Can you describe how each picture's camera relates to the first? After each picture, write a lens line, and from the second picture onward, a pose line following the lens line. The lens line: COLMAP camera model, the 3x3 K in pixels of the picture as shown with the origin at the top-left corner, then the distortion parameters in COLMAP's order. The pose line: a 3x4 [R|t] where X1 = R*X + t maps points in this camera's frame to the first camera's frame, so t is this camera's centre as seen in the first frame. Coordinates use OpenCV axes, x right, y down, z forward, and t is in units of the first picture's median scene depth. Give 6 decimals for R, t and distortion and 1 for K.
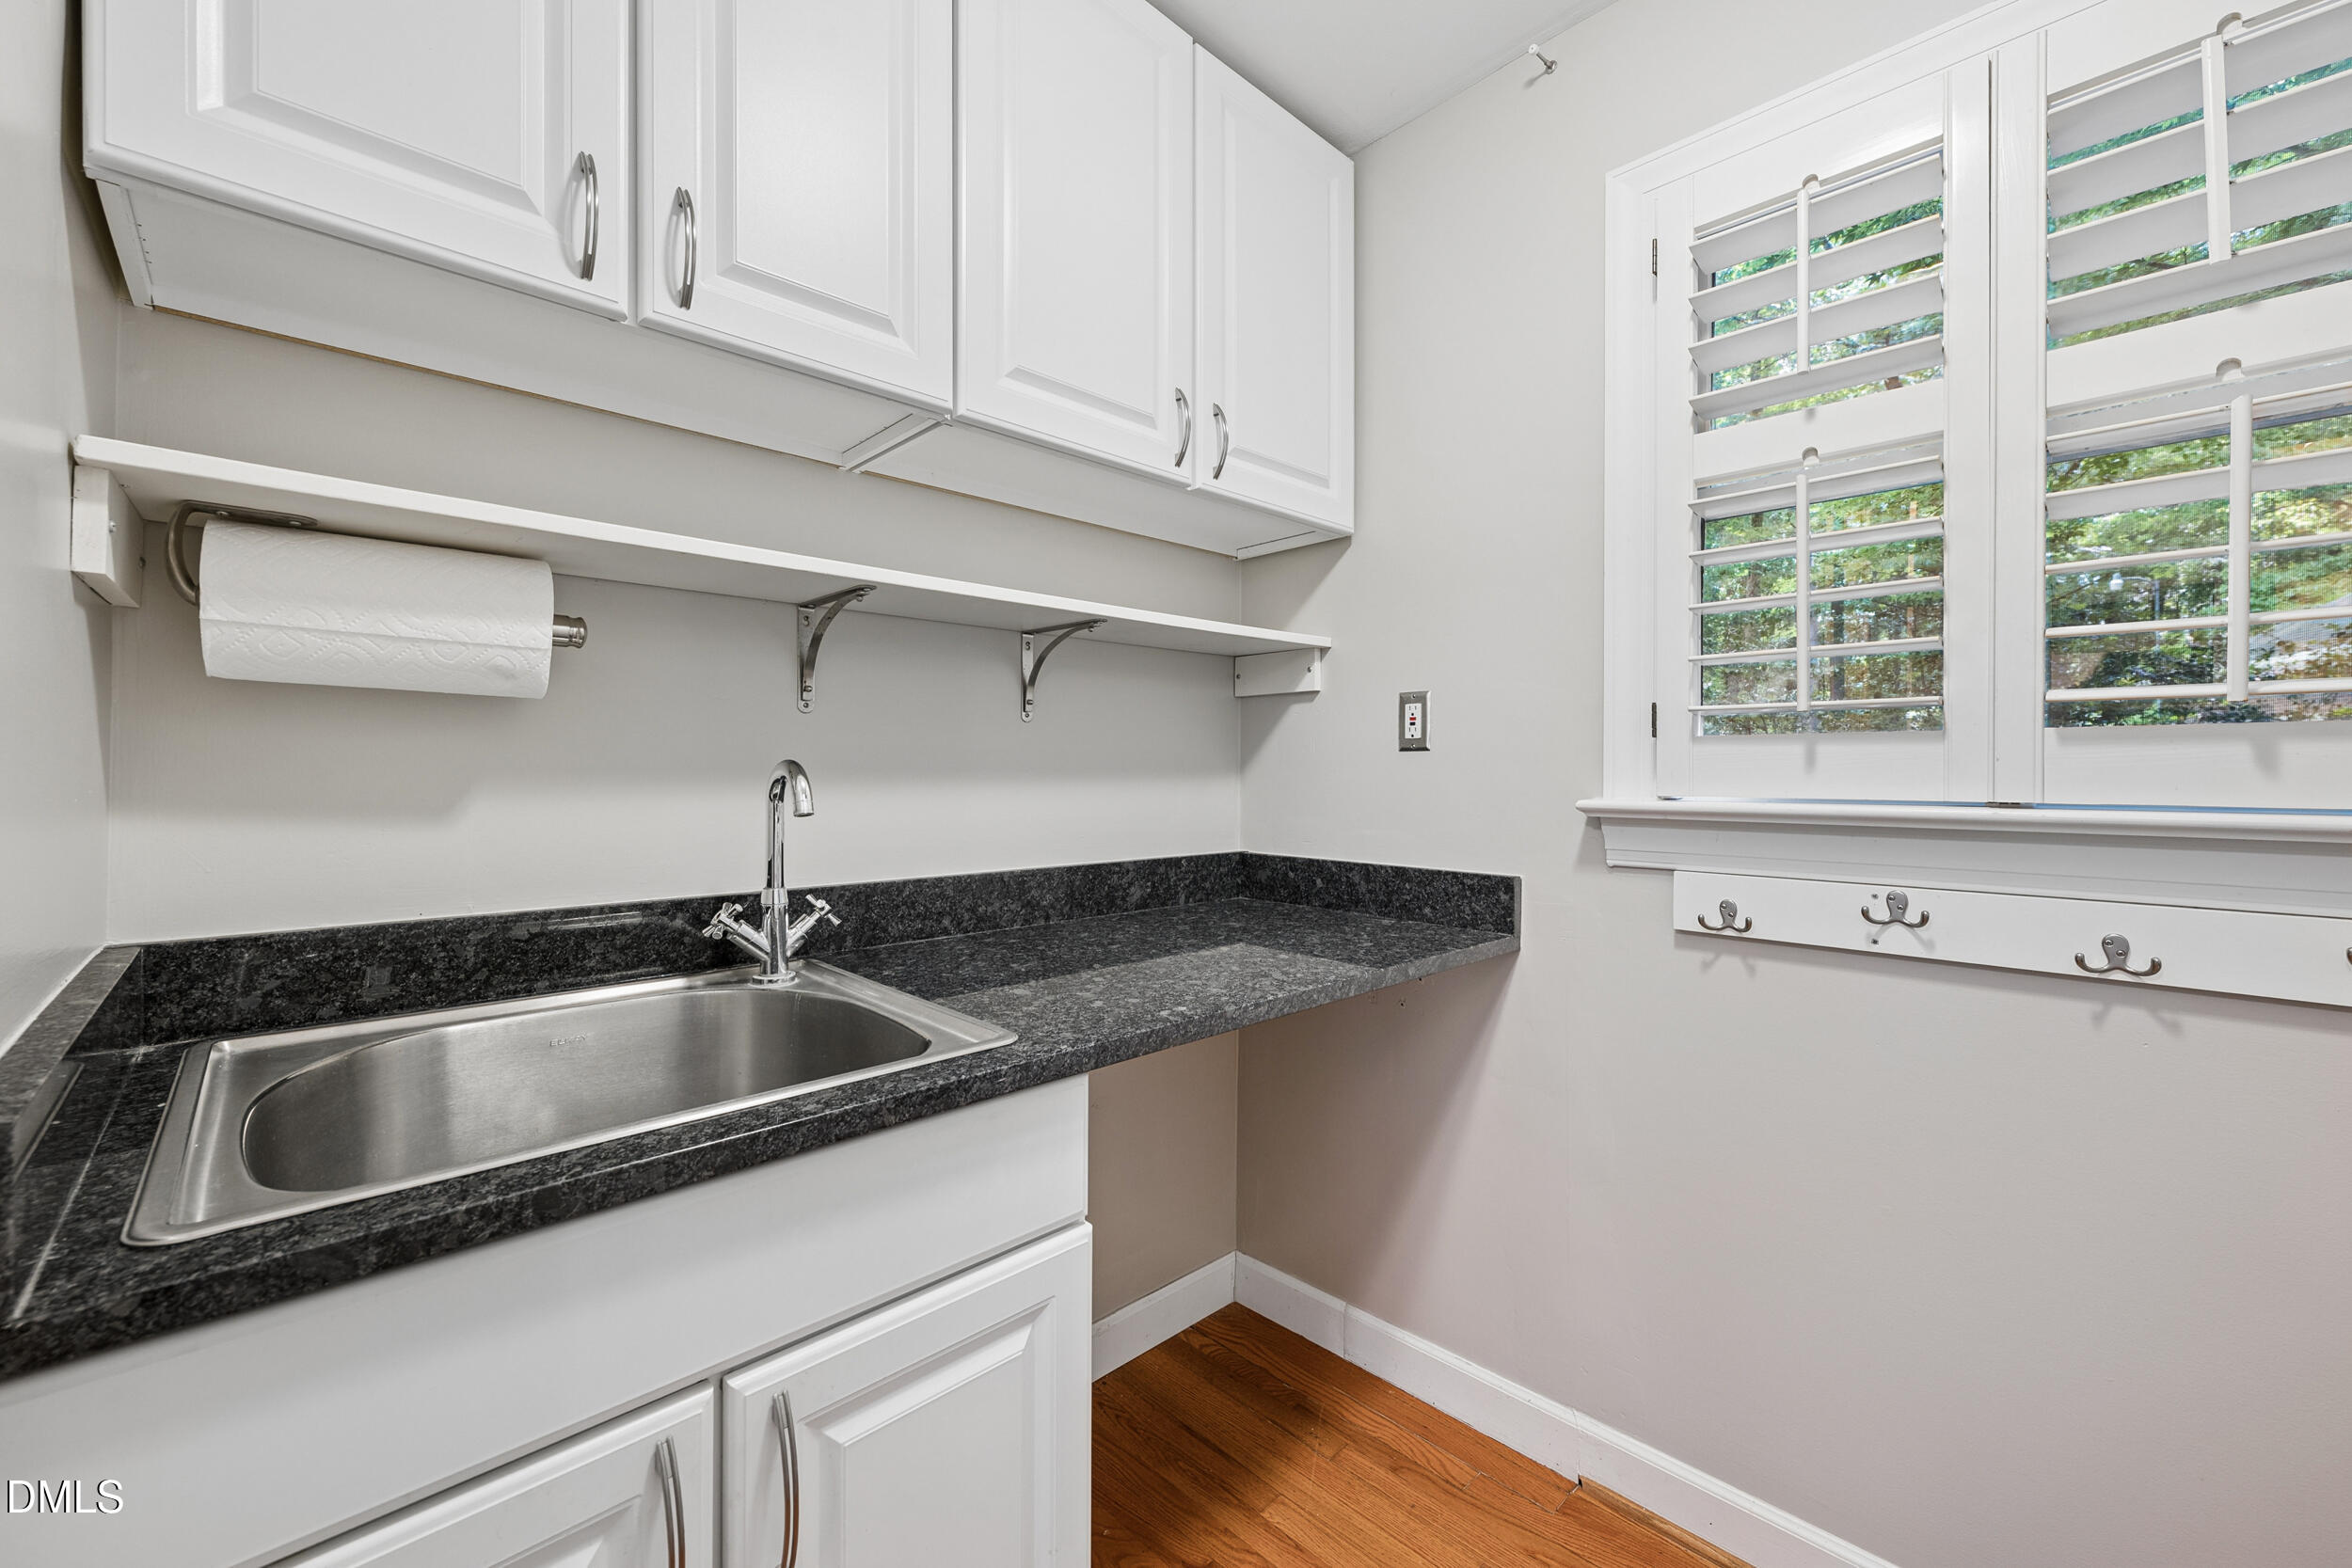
lens RADIAL K [[929.4, 0, 1173.1], [0, 929.4, 770.9], [0, 0, 1]] dist [0.000795, -0.000805]
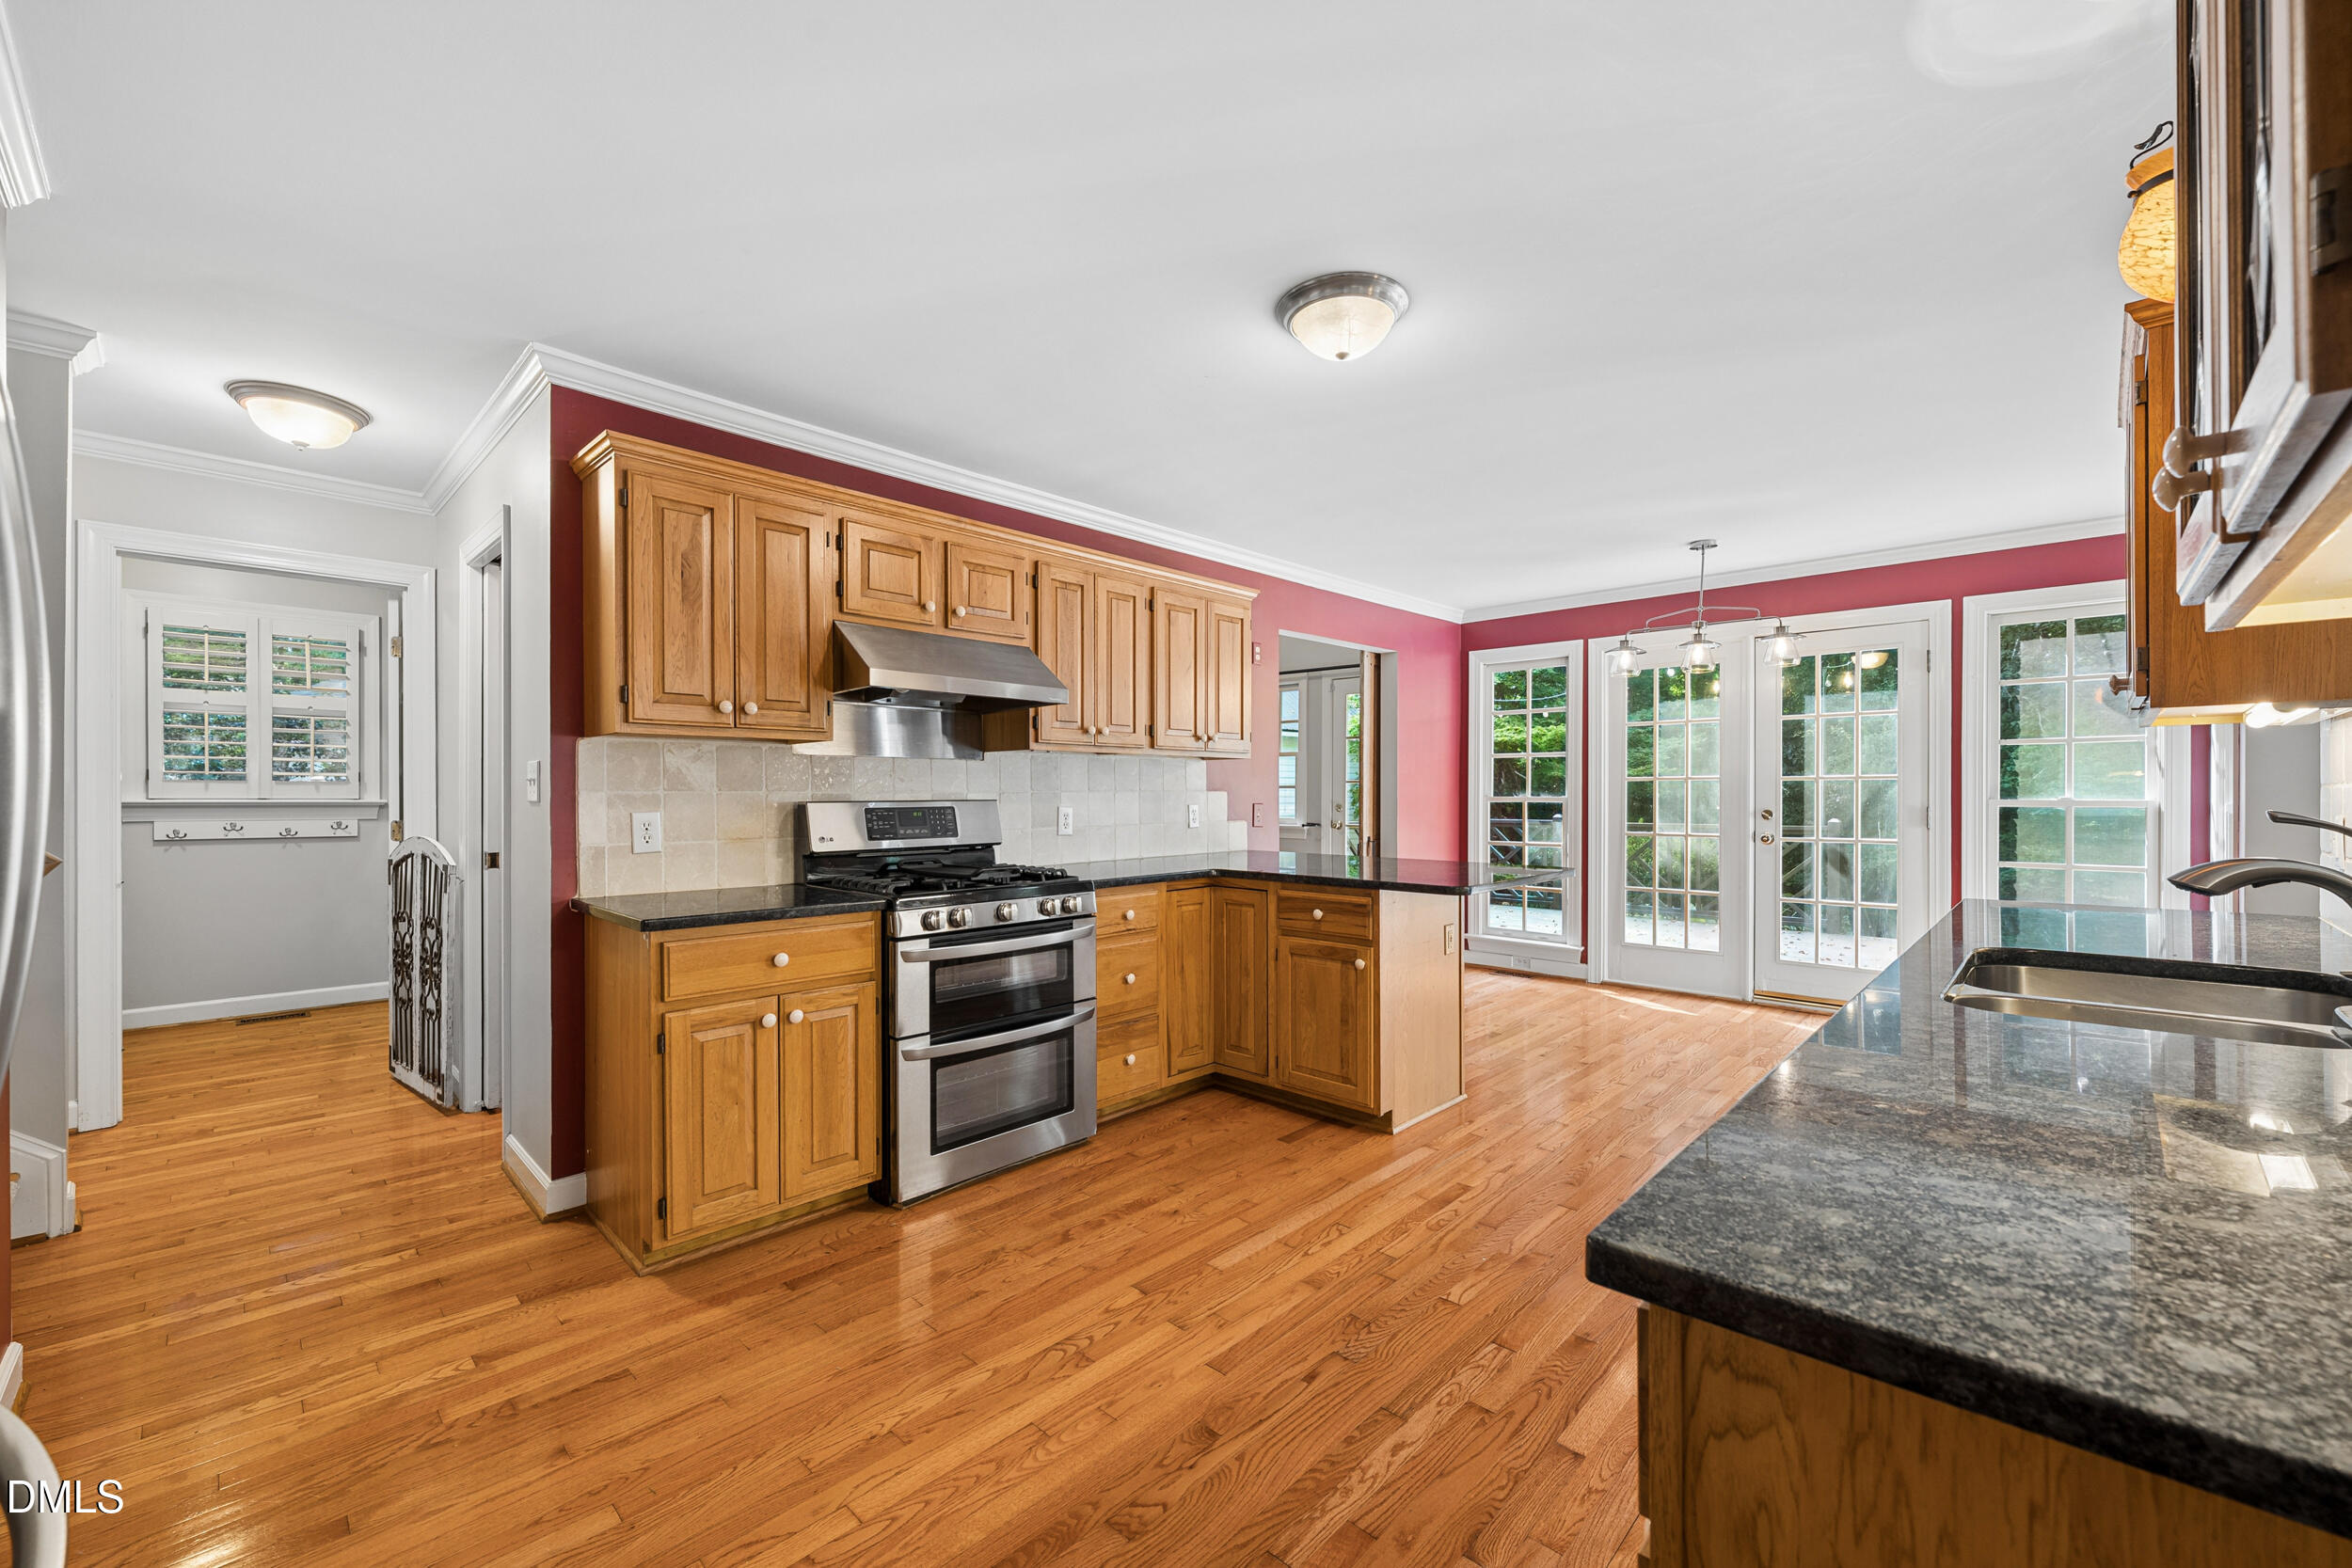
lens RADIAL K [[929.4, 0, 1179.6], [0, 929.4, 798.2], [0, 0, 1]] dist [0.000795, -0.000805]
pose [[-0.044700, -0.003928, 0.998993, -2.850017], [-0.000200, 0.999992, 0.003923, 0.011740], [-0.999000, -0.000024, -0.044701, -2.413972]]
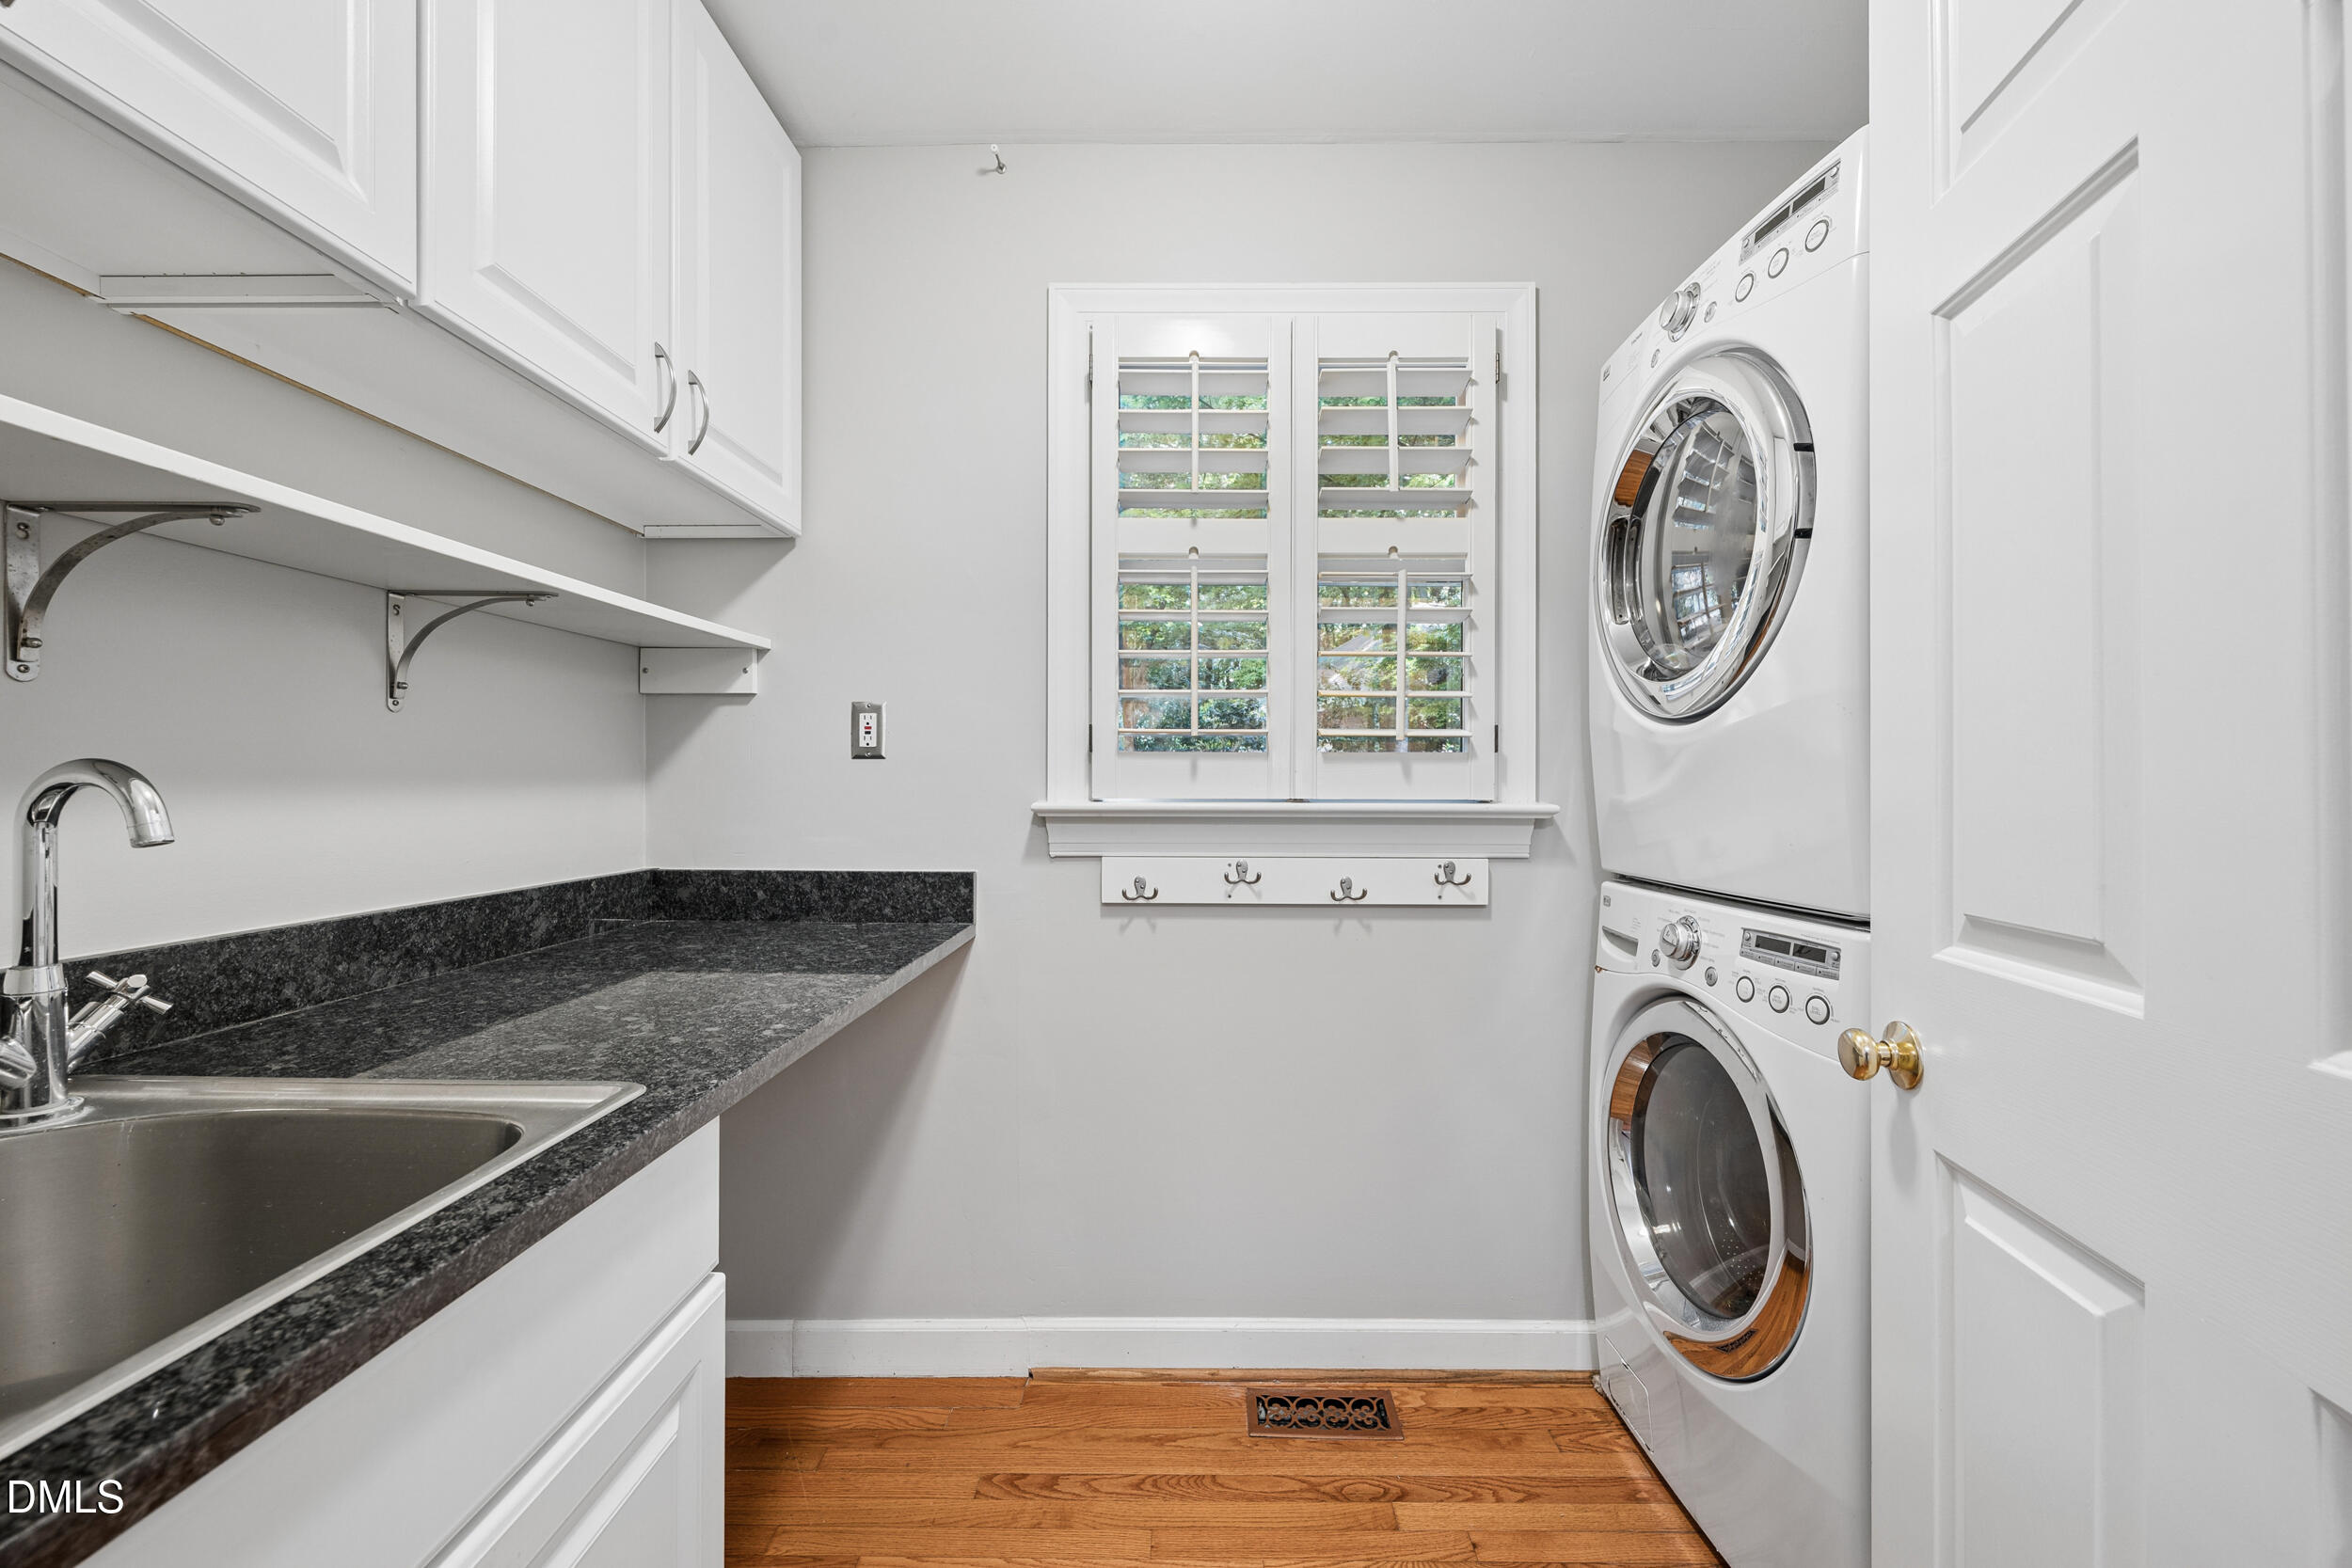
lens RADIAL K [[929.4, 0, 1184.7], [0, 929.4, 784.5], [0, 0, 1]] dist [0.000795, -0.000805]
pose [[0.703759, -0.002543, 0.710434, -0.288942], [-0.001919, 0.999983, 0.005481, 0.001050], [-0.710436, -0.005221, 0.703742, 0.024919]]
